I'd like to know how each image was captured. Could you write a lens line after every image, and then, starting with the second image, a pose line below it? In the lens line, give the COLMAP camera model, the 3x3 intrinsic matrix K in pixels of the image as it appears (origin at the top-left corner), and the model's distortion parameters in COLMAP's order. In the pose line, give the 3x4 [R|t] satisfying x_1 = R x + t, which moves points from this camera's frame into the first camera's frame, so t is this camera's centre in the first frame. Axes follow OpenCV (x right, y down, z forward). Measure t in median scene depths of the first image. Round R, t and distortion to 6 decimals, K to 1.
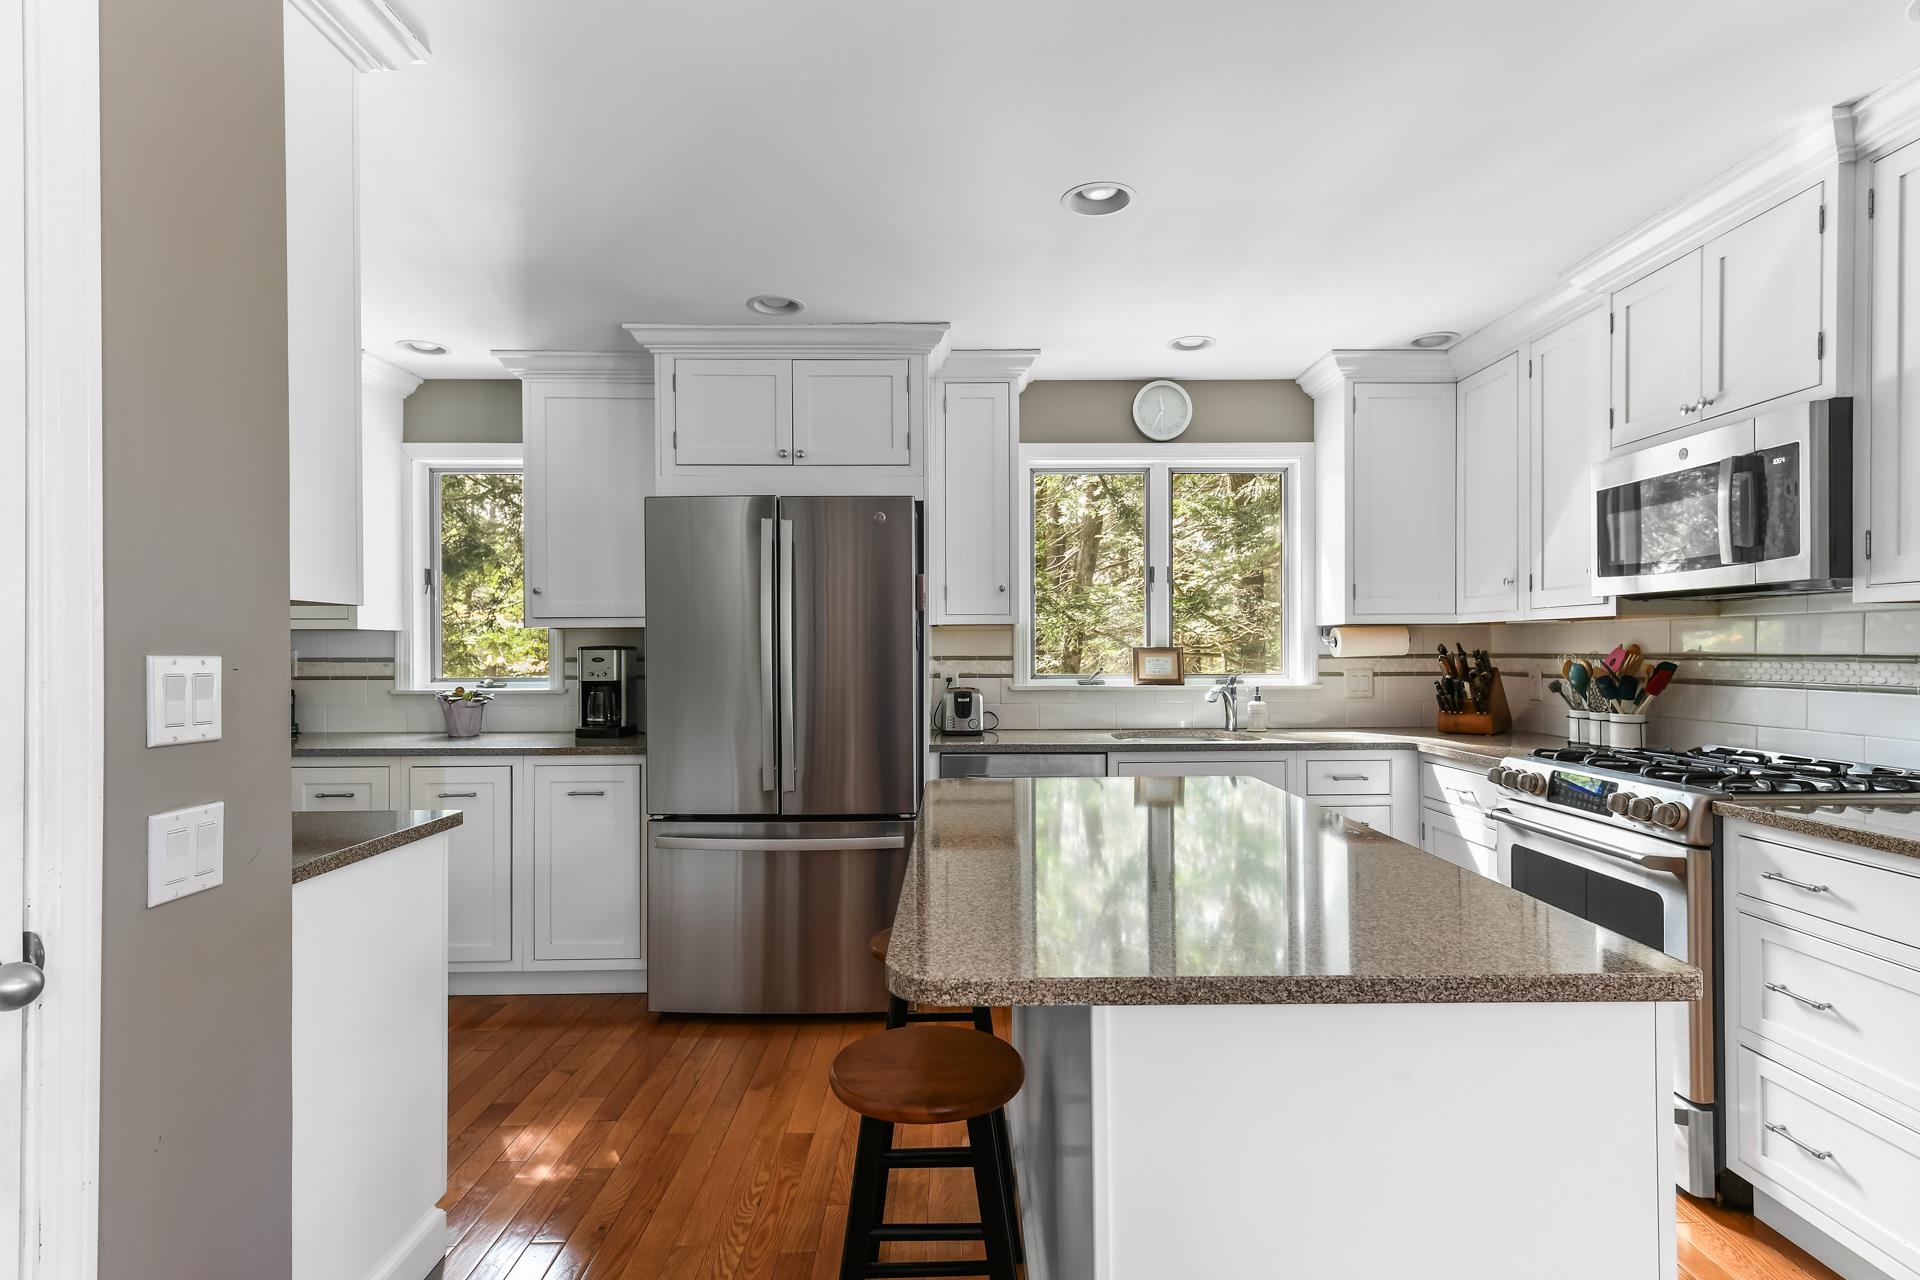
lens RADIAL K [[963.0, 0, 962.6], [0, 963.0, 643.4], [0, 0, 1]] dist [-0.002095, -0.003853]
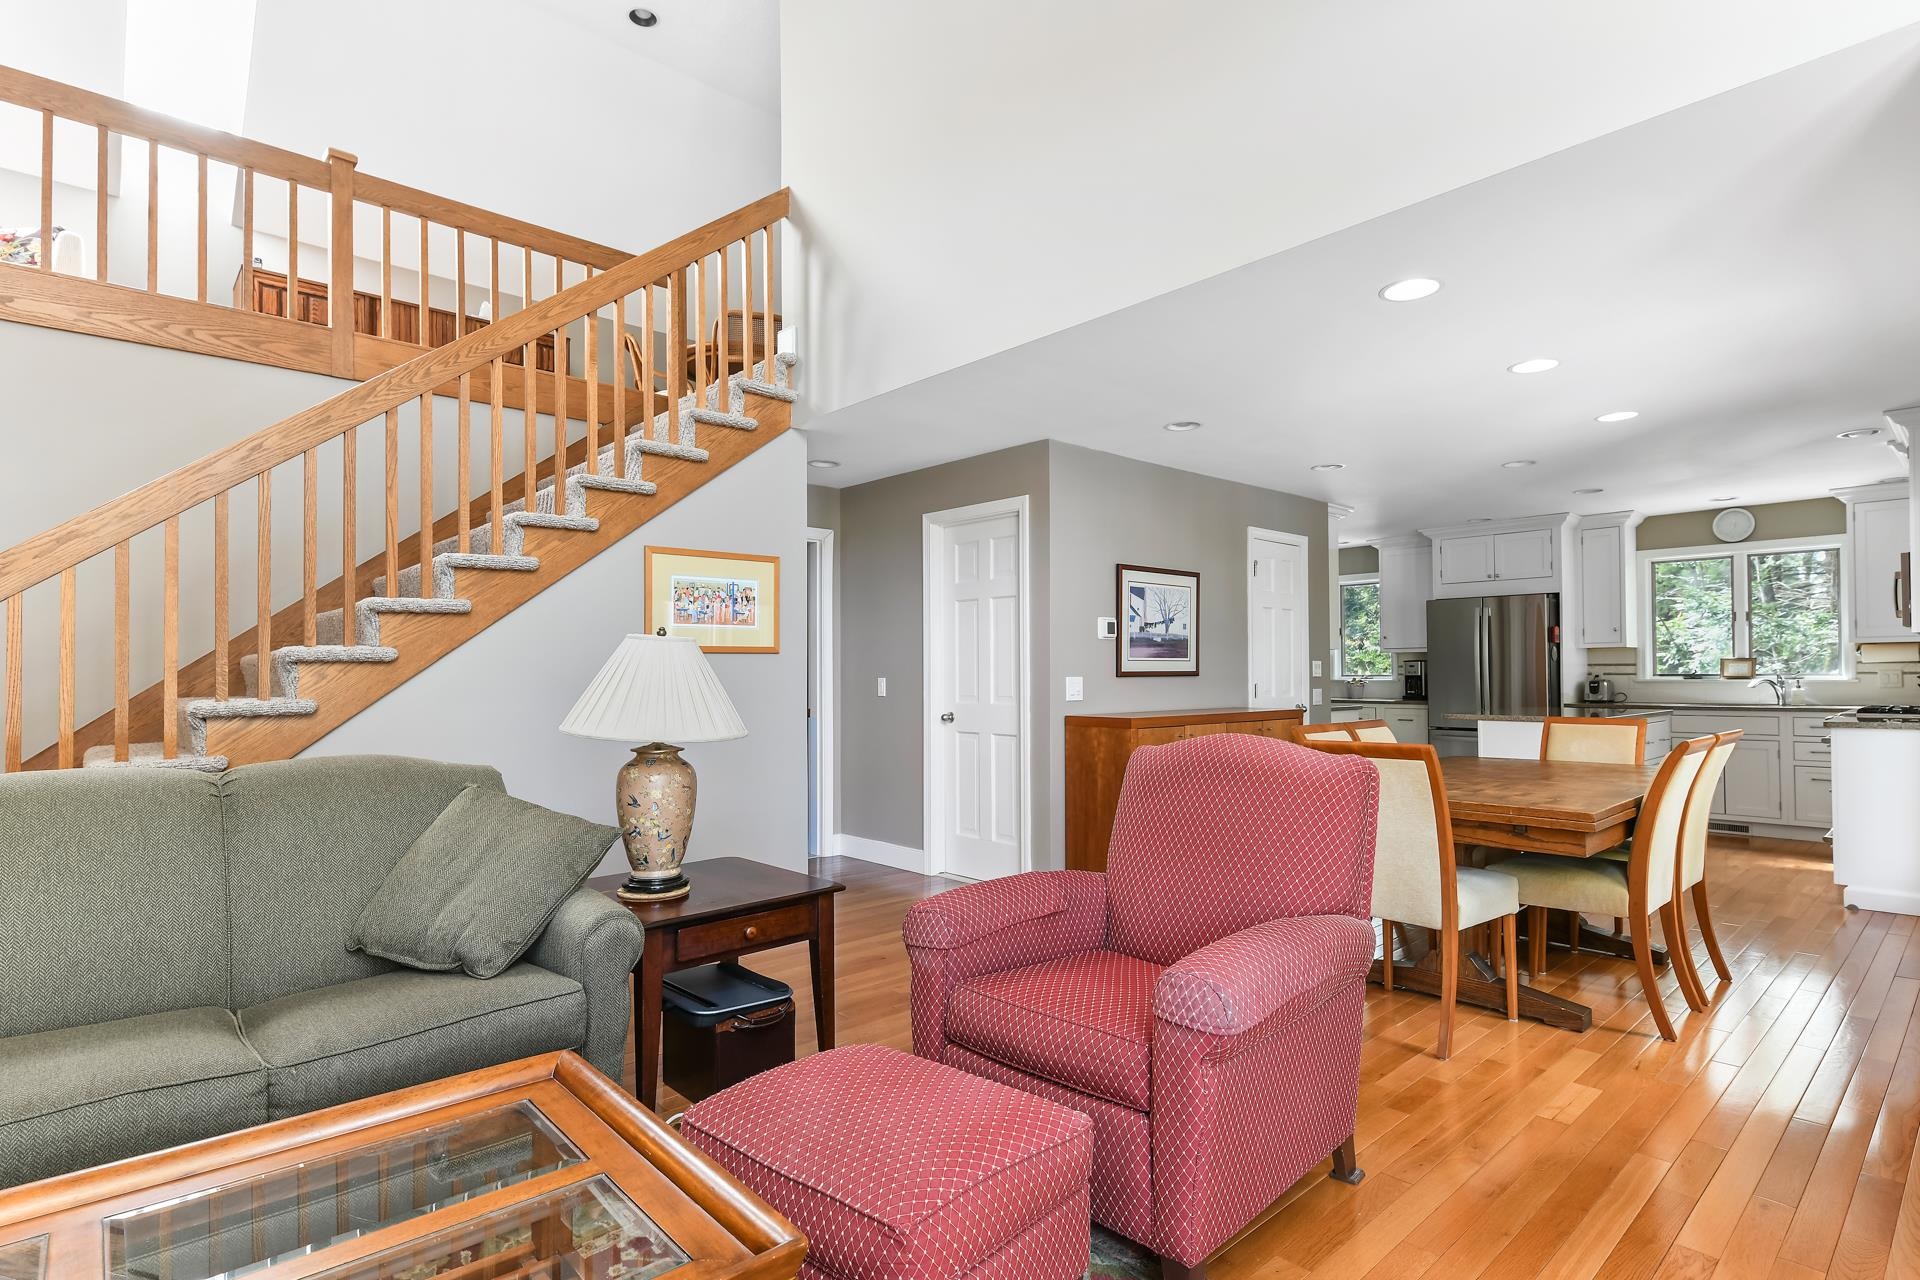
lens RADIAL K [[963.0, 0, 968.0], [0, 963.0, 662.8], [0, 0, 1]] dist [-0.002095, -0.003853]
pose [[0.668979, -0.008783, -0.743229, 0.590144], [0.008818, 0.999954, -0.003879, 0.007635], [0.743229, -0.003959, 0.669026, -1.263883]]
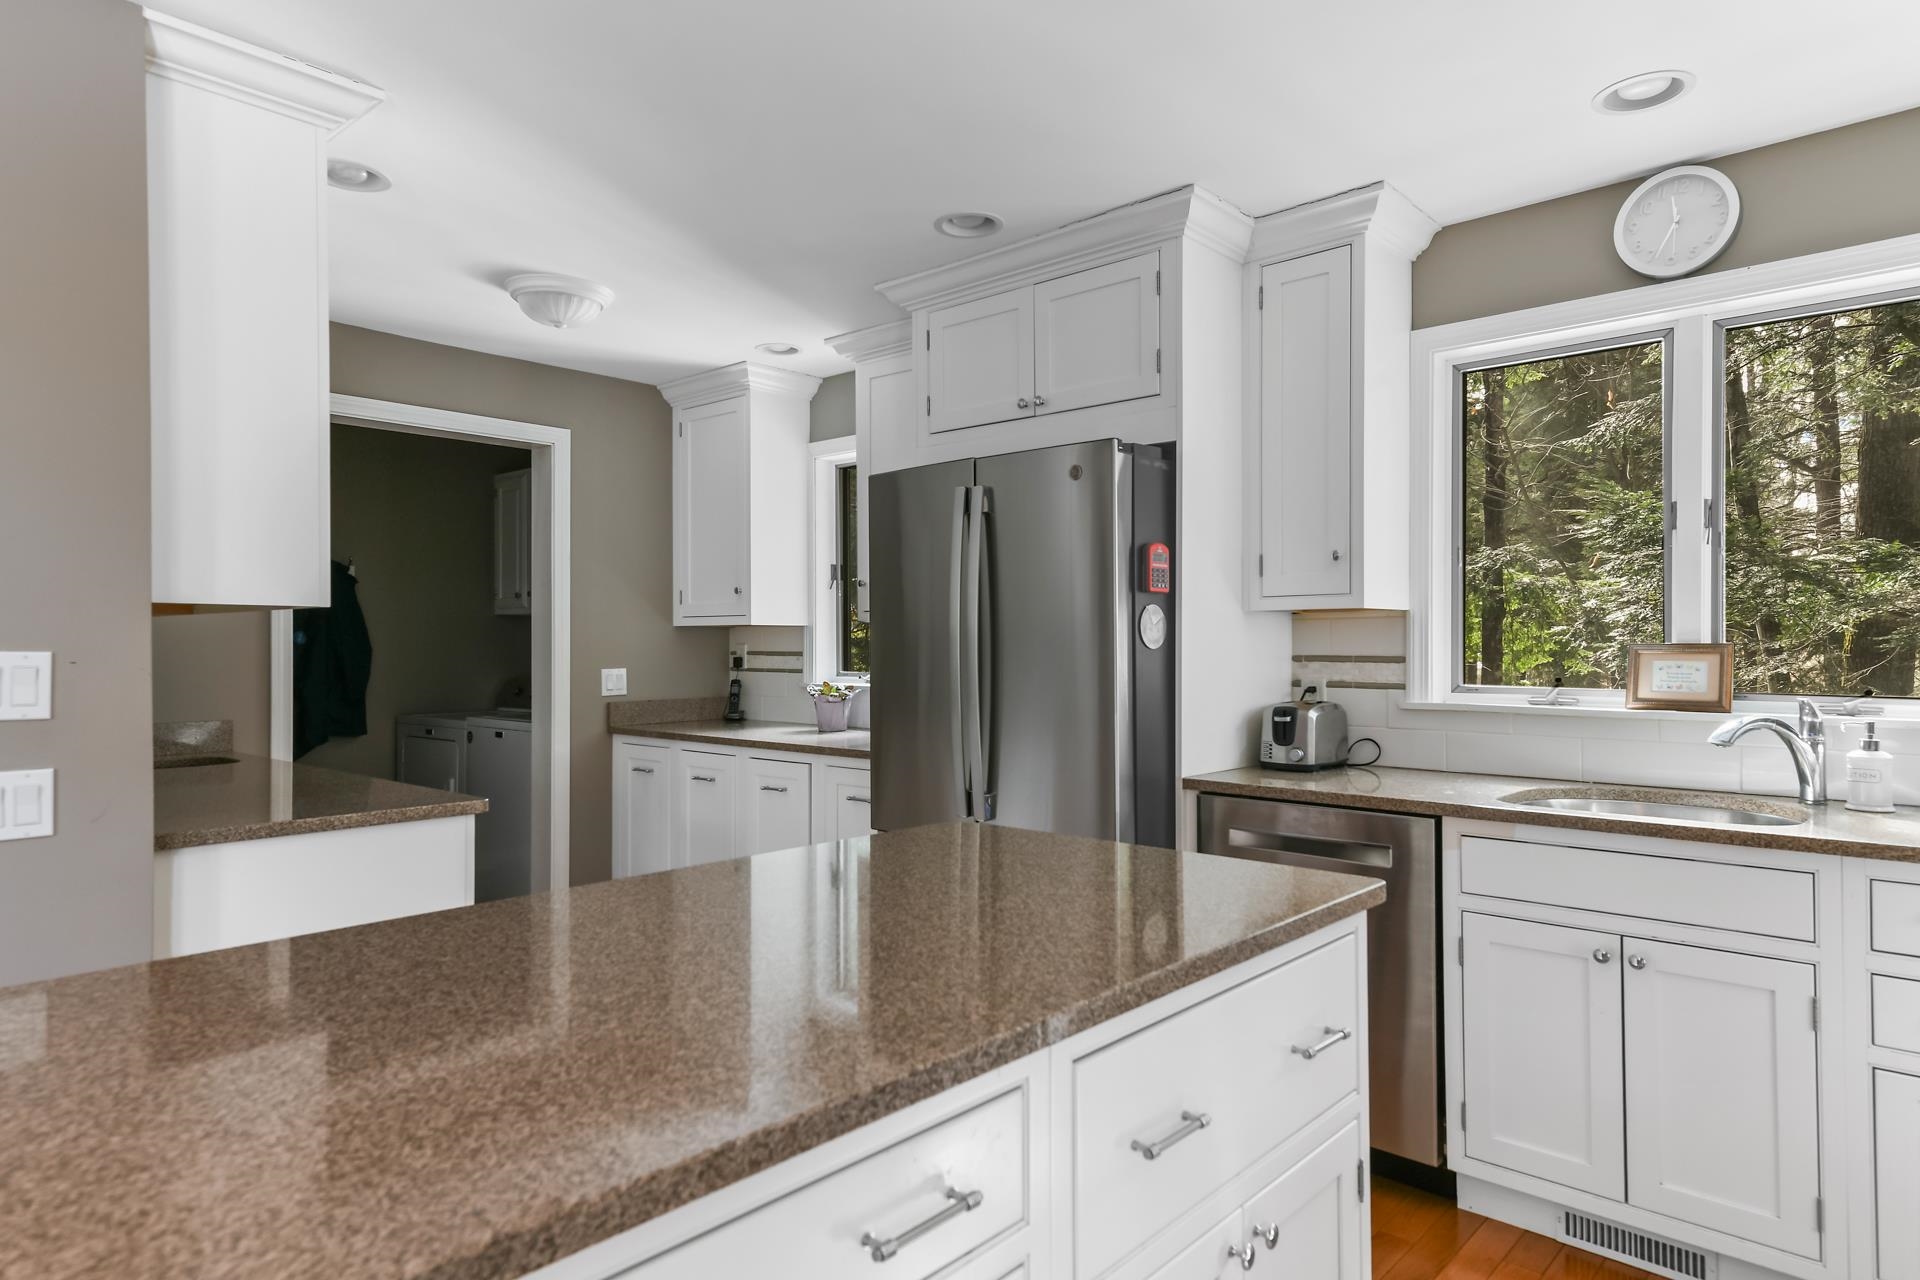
lens RADIAL K [[1115.0, 0, 966.5], [0, 1115.0, 650.1], [0, 0, 1]] dist [0.005578, 0.002079]
pose [[0.727090, 0.007291, -0.686504, 0.365169], [0.002475, 0.999909, 0.013240, -0.002245], [0.686538, -0.011326, 0.727006, 0.243602]]
